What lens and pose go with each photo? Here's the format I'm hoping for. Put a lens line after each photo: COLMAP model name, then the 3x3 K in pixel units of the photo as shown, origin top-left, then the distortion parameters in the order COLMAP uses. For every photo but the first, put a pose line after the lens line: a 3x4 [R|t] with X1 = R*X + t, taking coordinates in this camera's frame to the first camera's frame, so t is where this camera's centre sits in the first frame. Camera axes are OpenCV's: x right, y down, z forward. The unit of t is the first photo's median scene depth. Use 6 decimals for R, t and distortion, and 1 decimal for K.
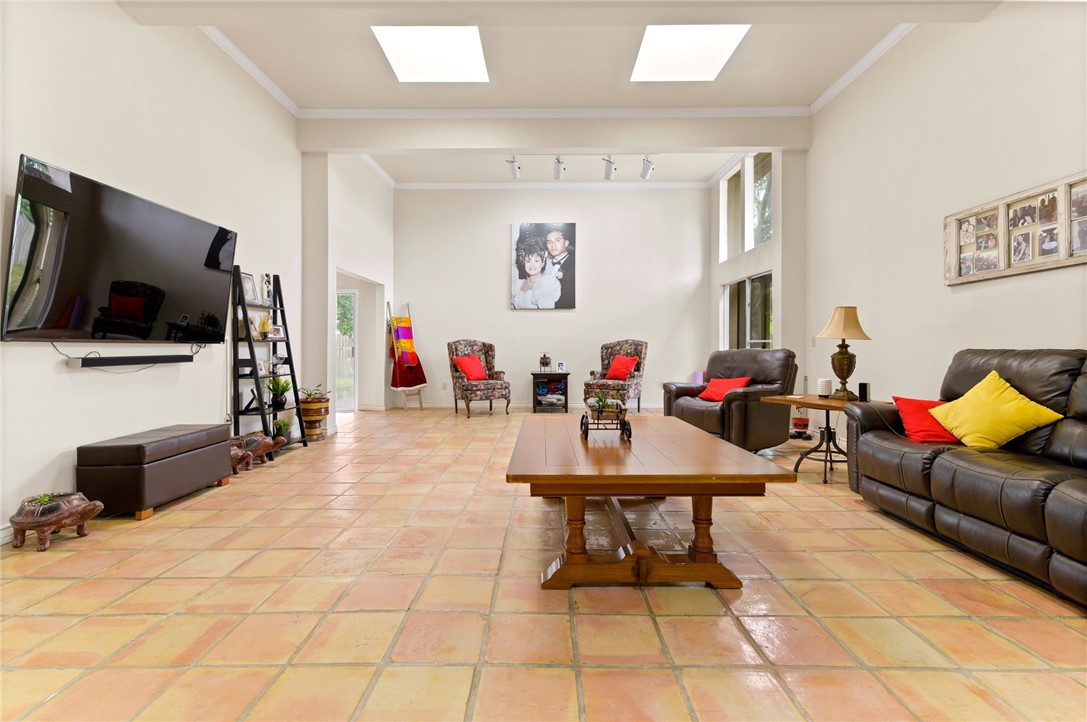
lens RADIAL K [[483.7, 0, 552.3], [0, 483.7, 347.1], [0, 0, 1]] dist [0.000284, -0.000785]
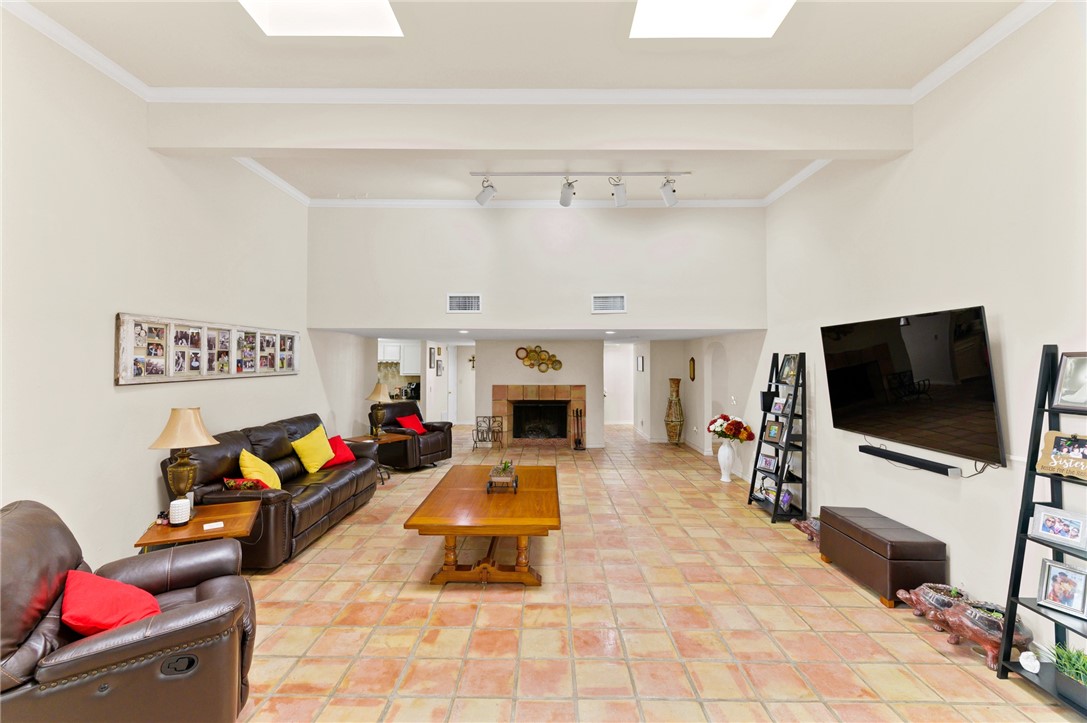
lens RADIAL K [[471.8, 0, 543.6], [0, 471.8, 358.0], [0, 0, 1]] dist [0.003368, -0.003090]
pose [[-0.999627, -0.003002, 0.027136, -0.039952], [-0.003333, 0.999921, -0.012155, -0.137270], [-0.027098, -0.012241, -0.999558, 1.533963]]
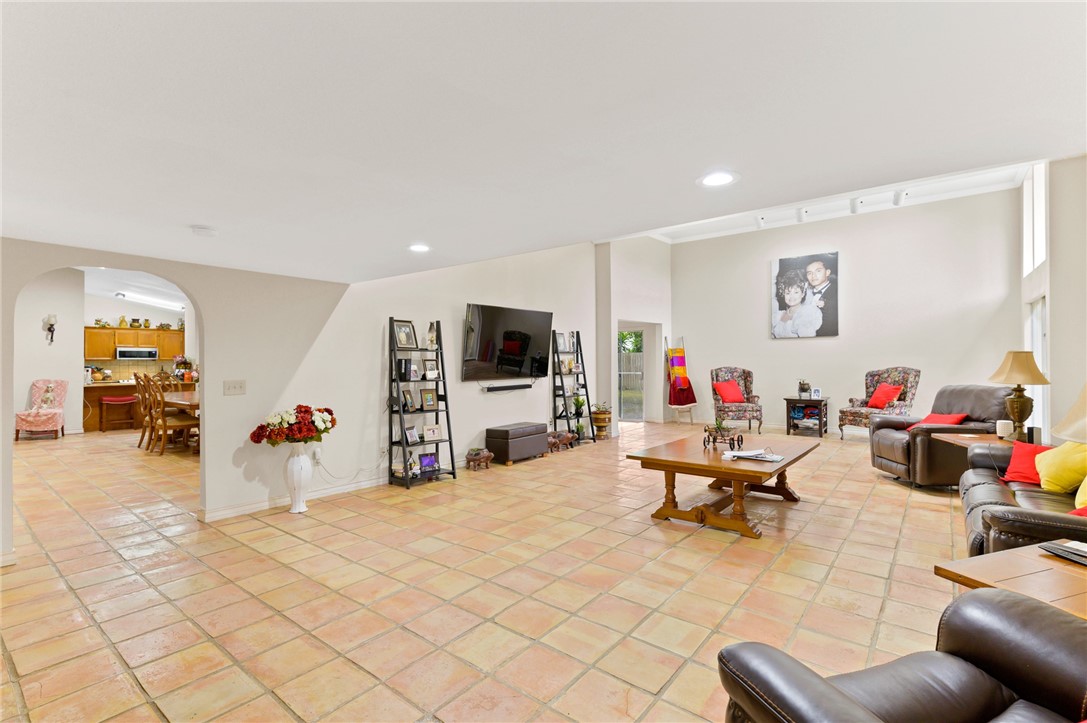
lens RADIAL K [[504.6, 0, 536.5], [0, 504.6, 360.1], [0, 0, 1]] dist [0.017006, 0.000215]
pose [[0.768479, -0.010716, -0.639786, 0.406428], [0.012718, 0.999918, -0.001472, -0.059606], [0.639749, -0.007005, 0.768552, -0.374344]]
